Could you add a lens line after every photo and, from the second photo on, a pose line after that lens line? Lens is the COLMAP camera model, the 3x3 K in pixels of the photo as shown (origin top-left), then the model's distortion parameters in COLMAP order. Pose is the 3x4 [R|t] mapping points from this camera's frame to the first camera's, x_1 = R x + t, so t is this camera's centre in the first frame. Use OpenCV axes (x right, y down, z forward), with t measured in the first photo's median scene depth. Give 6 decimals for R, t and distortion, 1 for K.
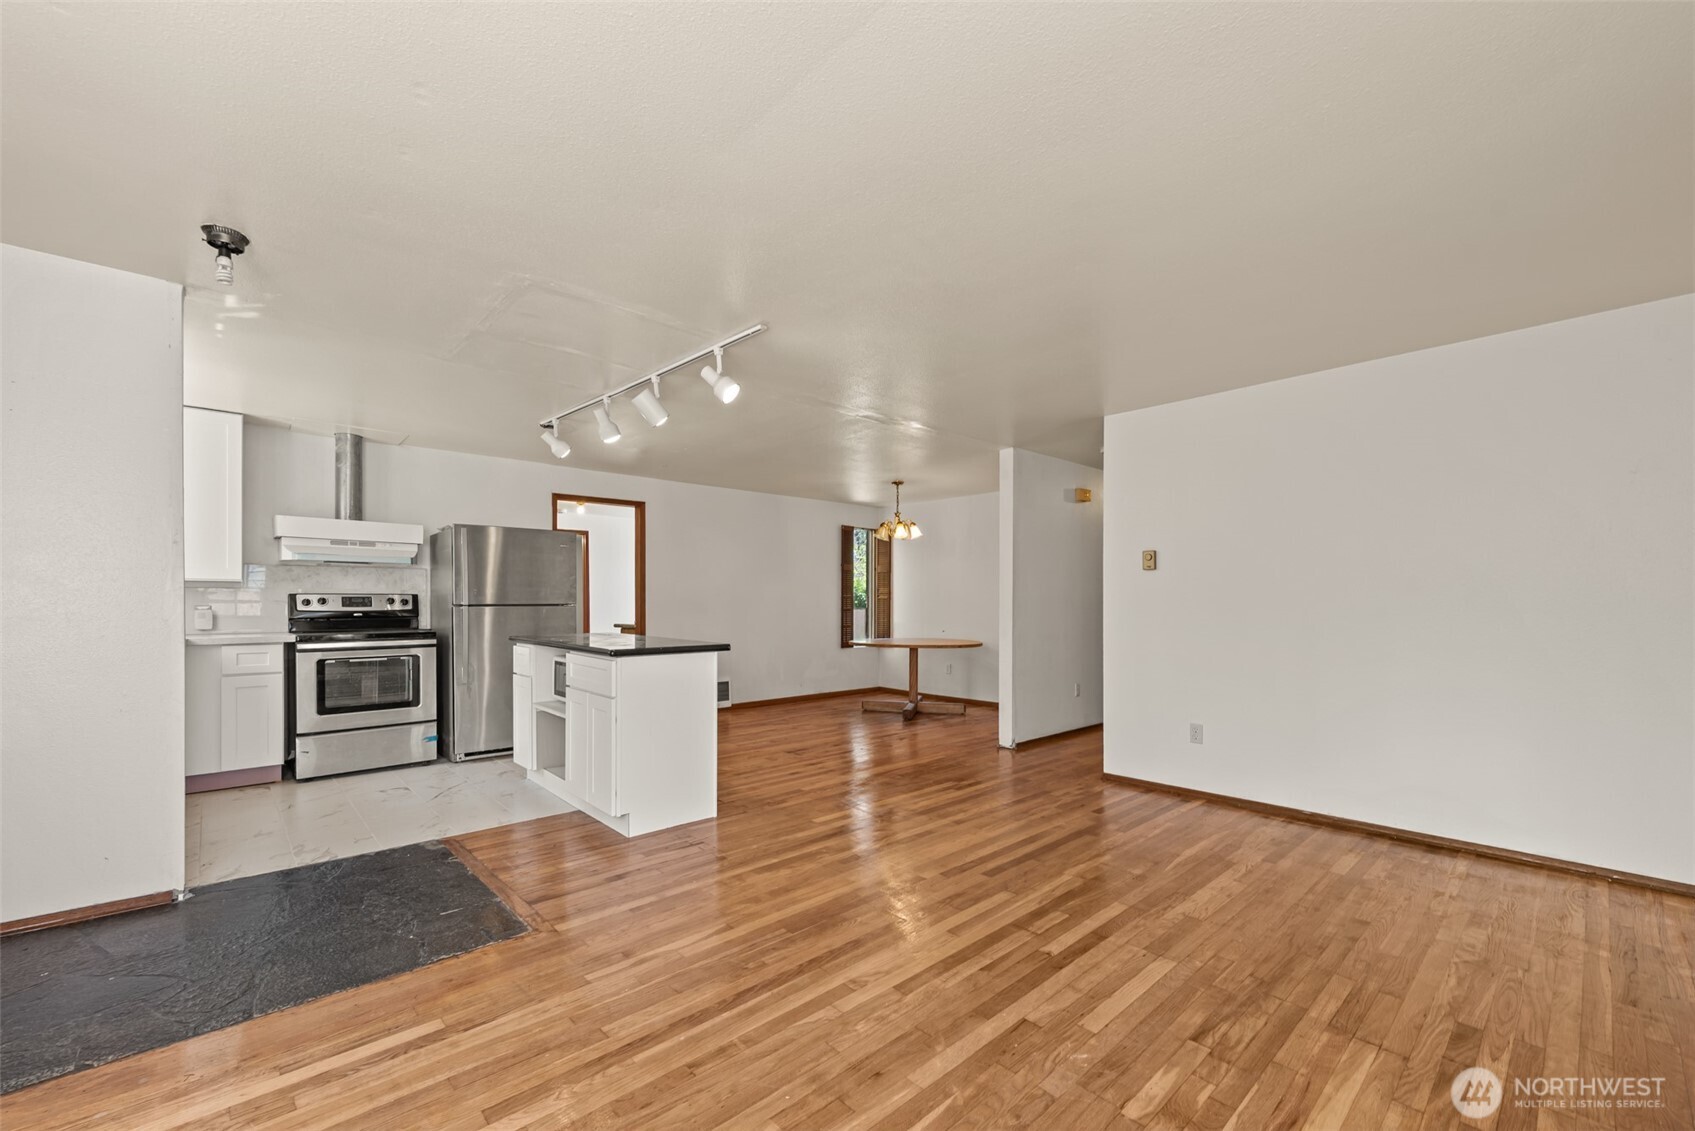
lens RADIAL K [[690.6, 0, 859.0], [0, 690.6, 604.5], [0, 0, 1]] dist [0.007943, -0.000222]
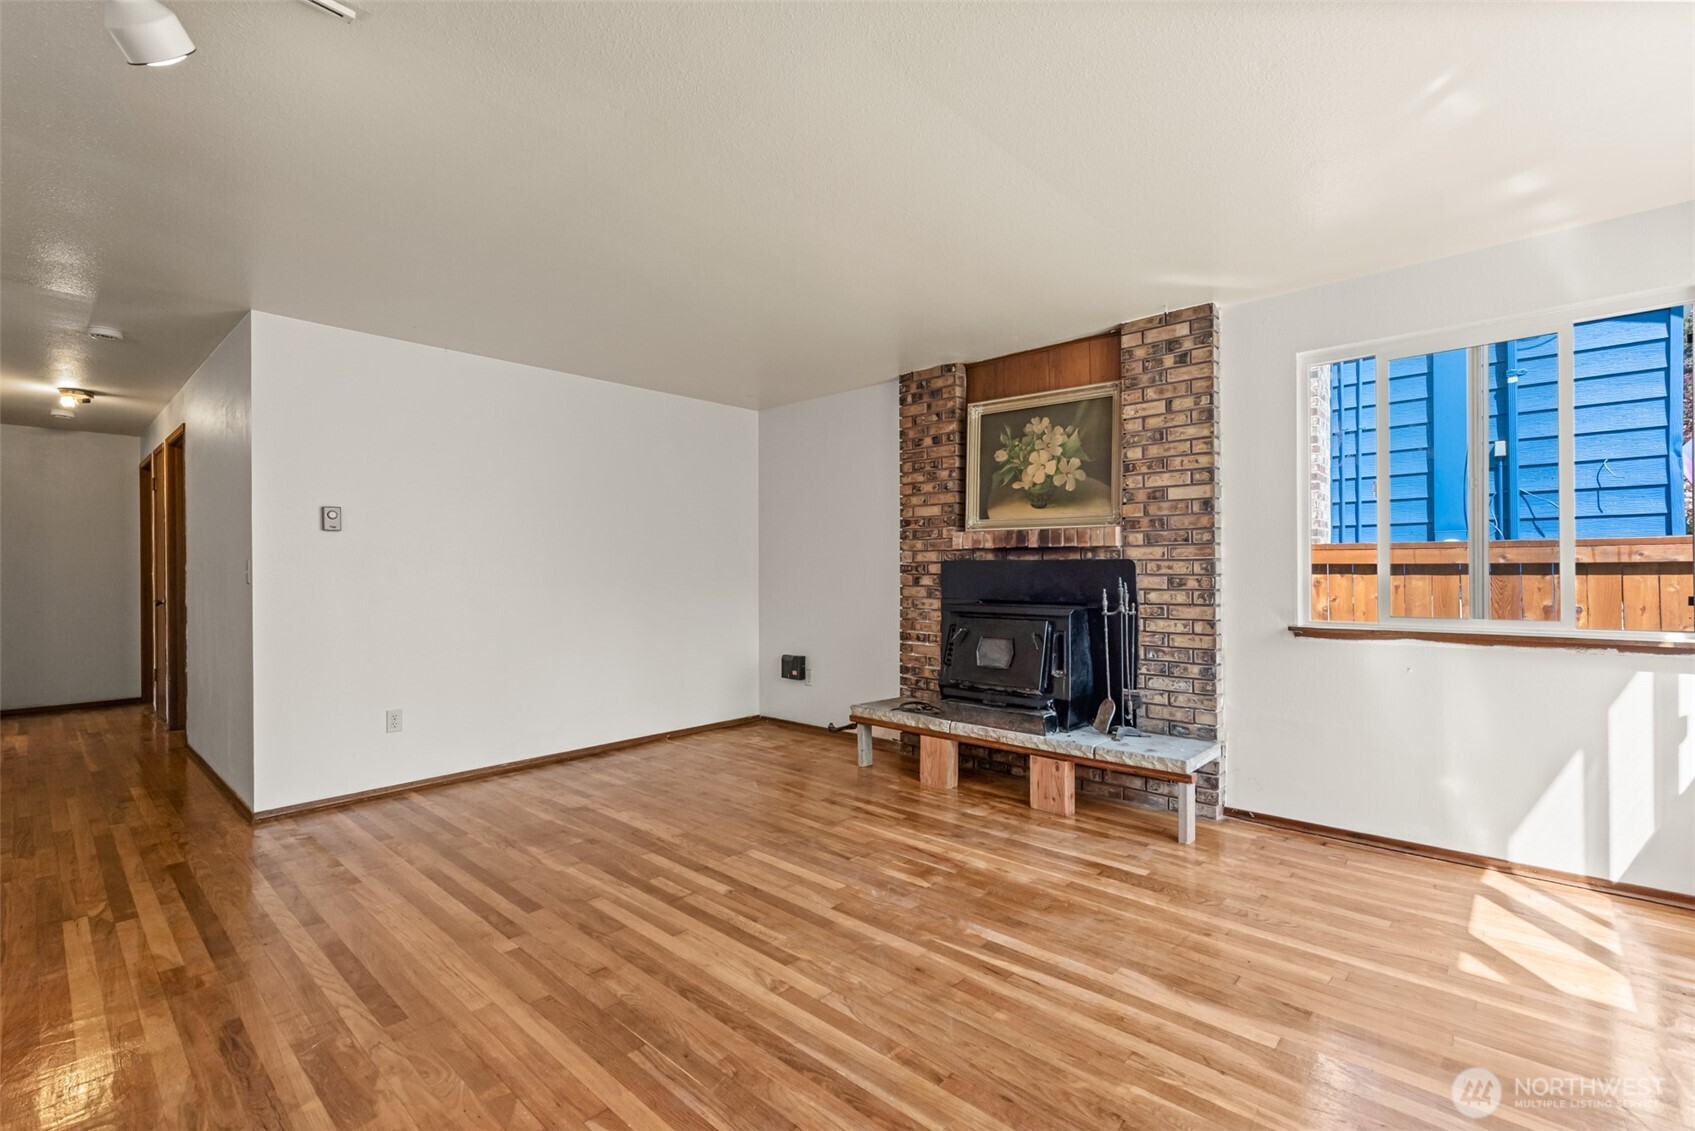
lens RADIAL K [[754.2, 0, 847.3], [0, 754.2, 573.3], [0, 0, 1]] dist [0.014049, -0.001995]
pose [[-0.075411, -0.005939, 0.997135, -0.437661], [0.008964, 0.999938, 0.006634, -0.001232], [-0.997112, 0.009439, -0.075353, 0.427146]]
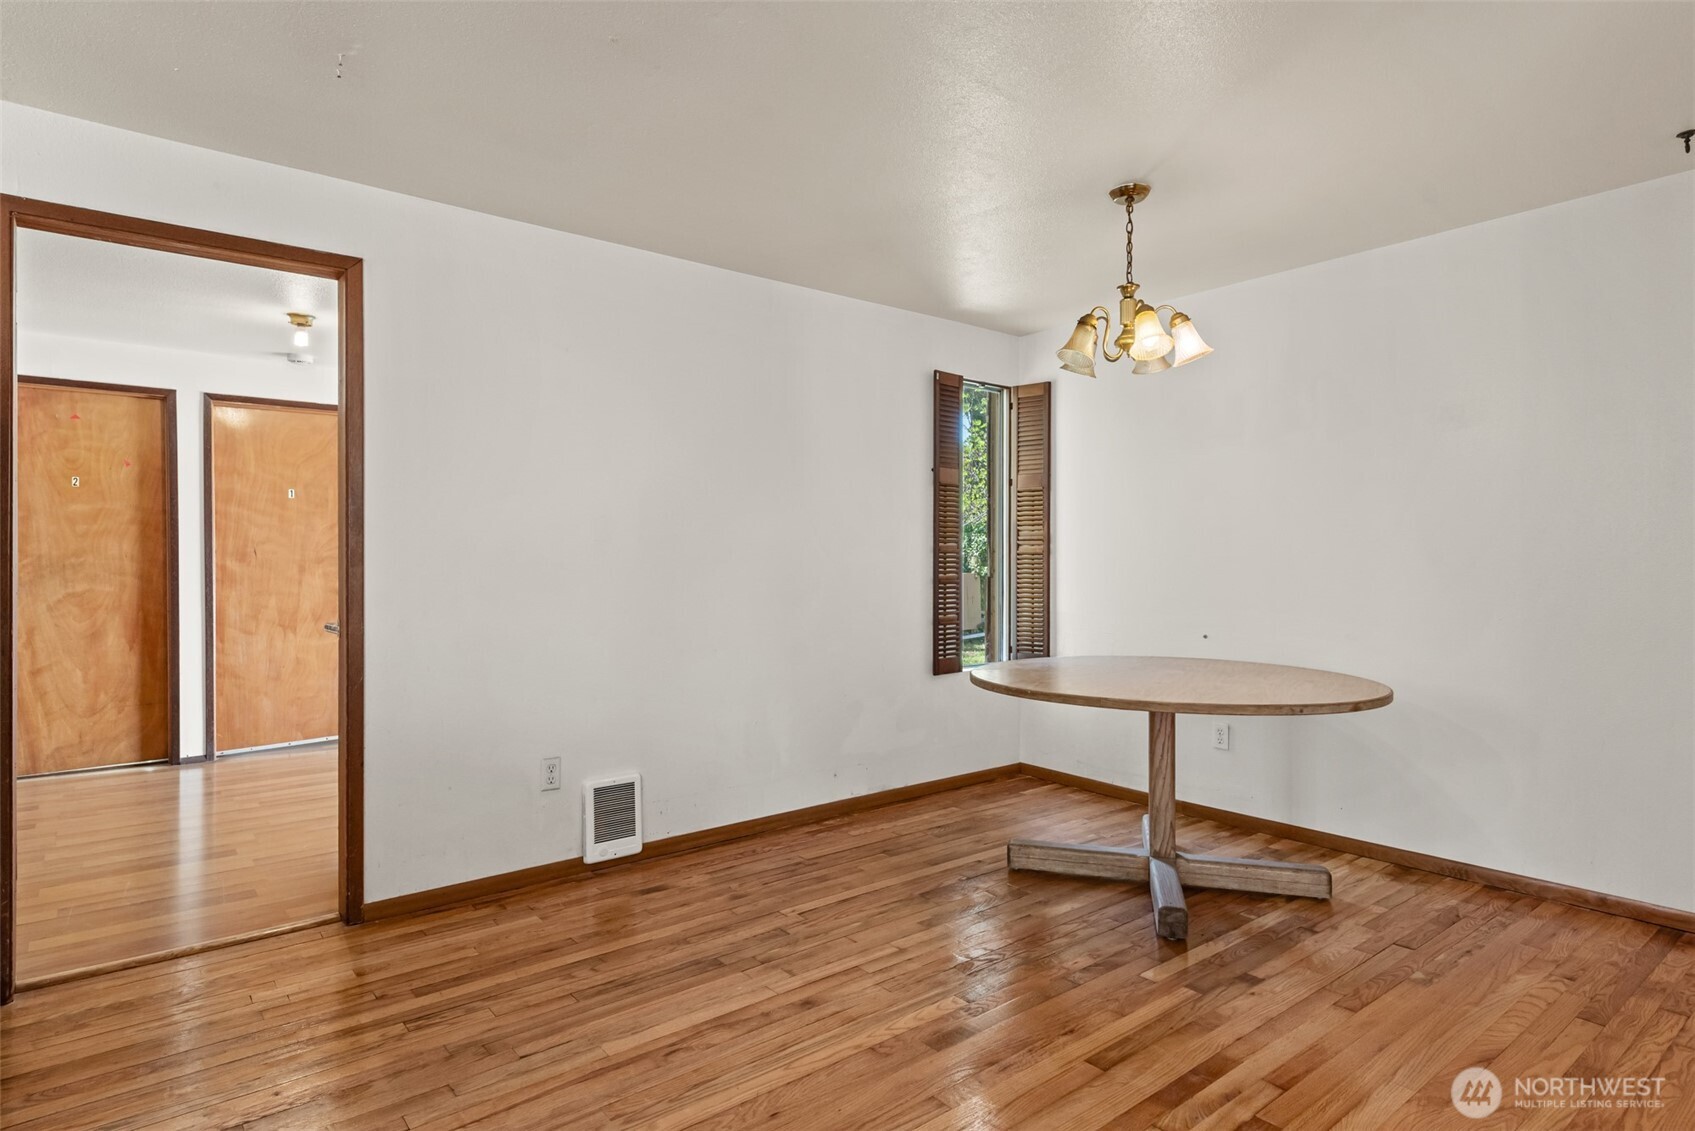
lens RADIAL K [[916.1, 0, 851.6], [0, 916.1, 558.4], [0, 0, 1]] dist [0.003779, 0.000186]
pose [[0.997768, -0.003542, -0.066678, -0.066875], [0.003026, 0.999965, -0.007830, -0.001924], [0.066703, 0.007610, 0.997744, 0.815735]]
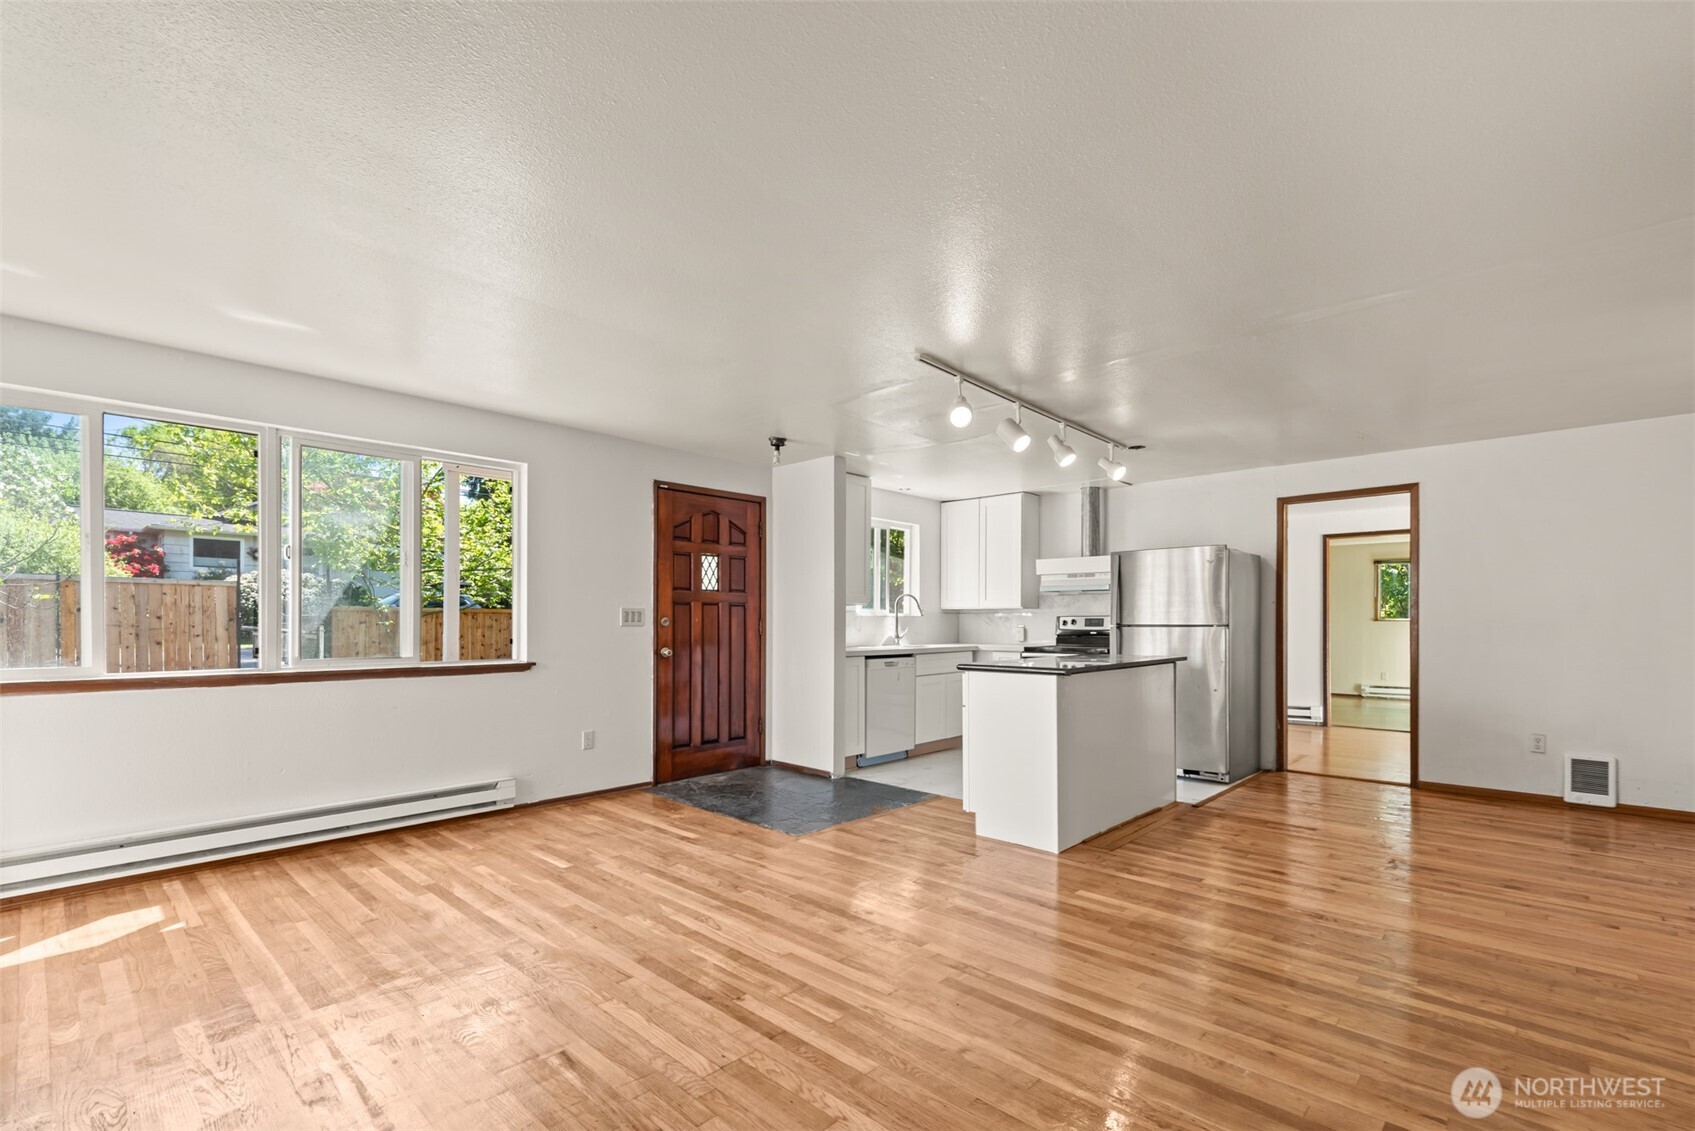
lens RADIAL K [[754.2, 0, 847.1], [0, 754.2, 618.0], [0, 0, 1]] dist [0.014049, -0.001995]
pose [[0.064932, -0.006856, -0.997866, 0.615140], [-0.005249, 0.999960, -0.007212, 0.000207], [0.997876, 0.005706, 0.064894, 0.509869]]
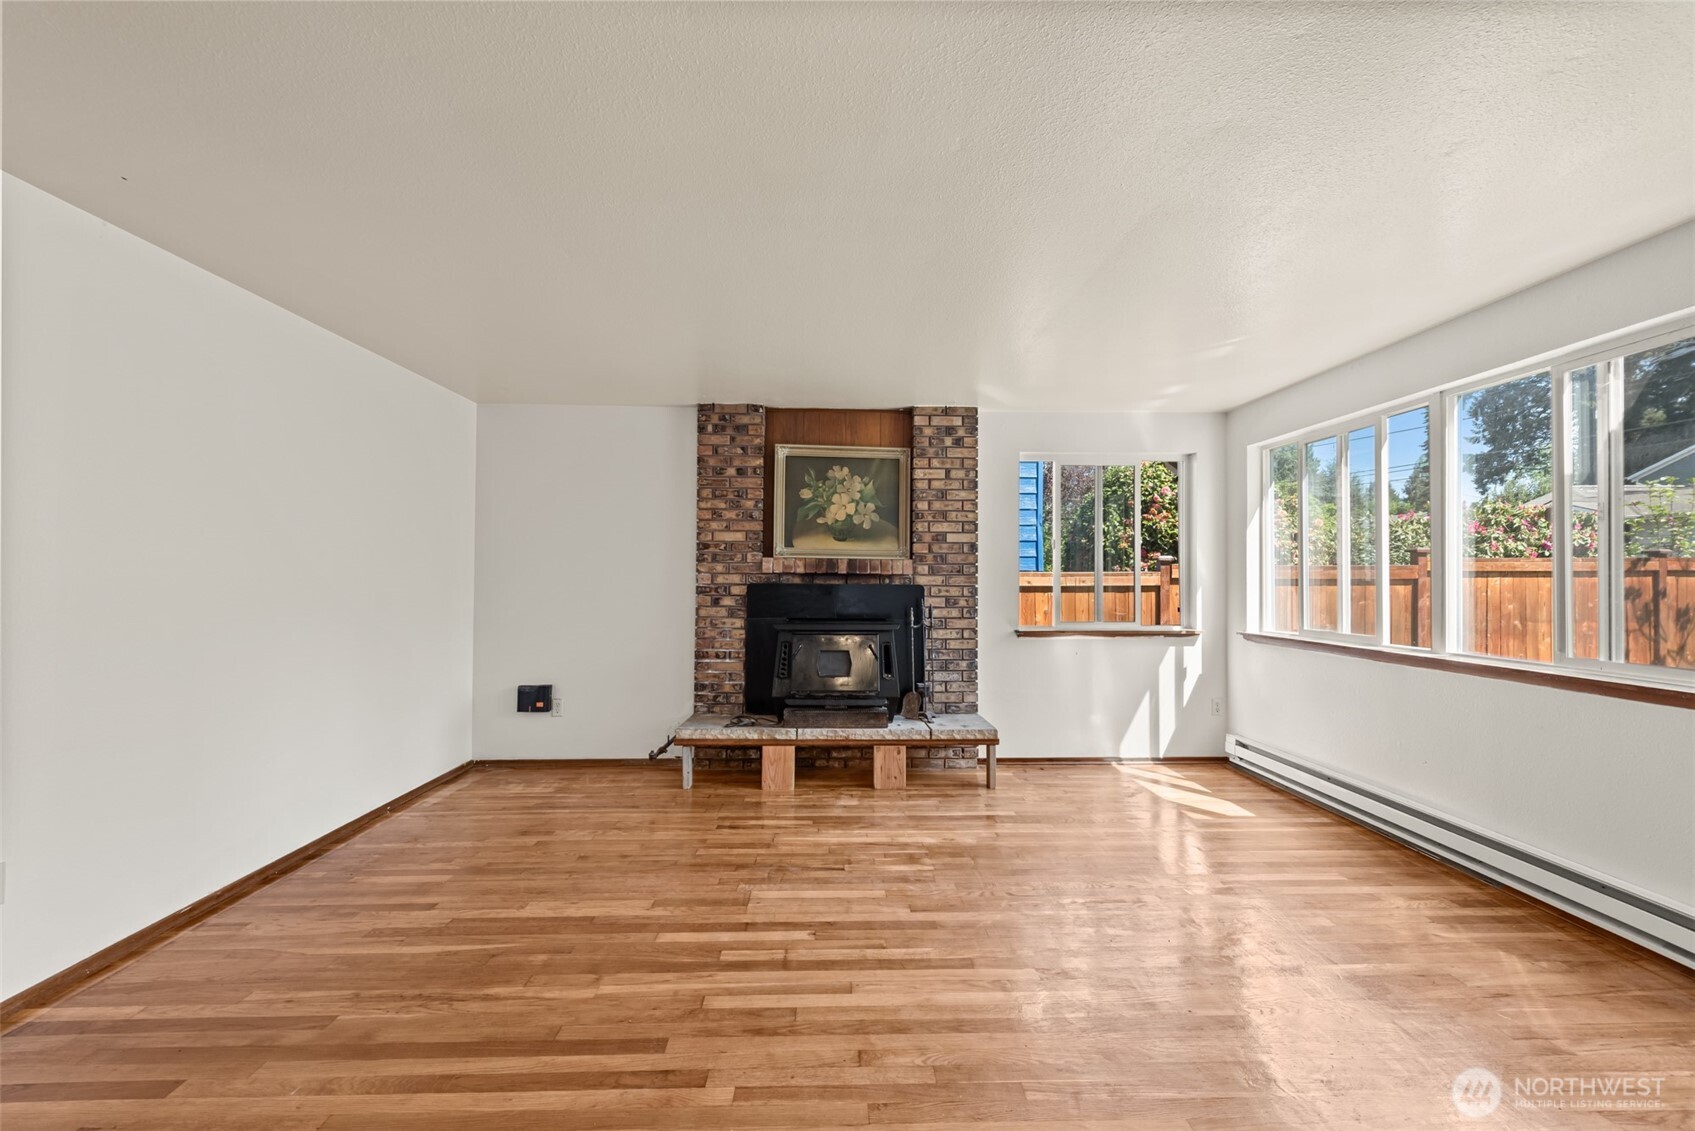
lens RADIAL K [[660.8, 0, 851.2], [0, 660.8, 571.3], [0, 0, 1]] dist [0.008606, -0.000829]
pose [[-0.753009, -0.000281, 0.658010, -0.207031], [-0.003595, 0.999987, -0.003687, -0.022652], [-0.658000, -0.005142, -0.753000, 0.818806]]
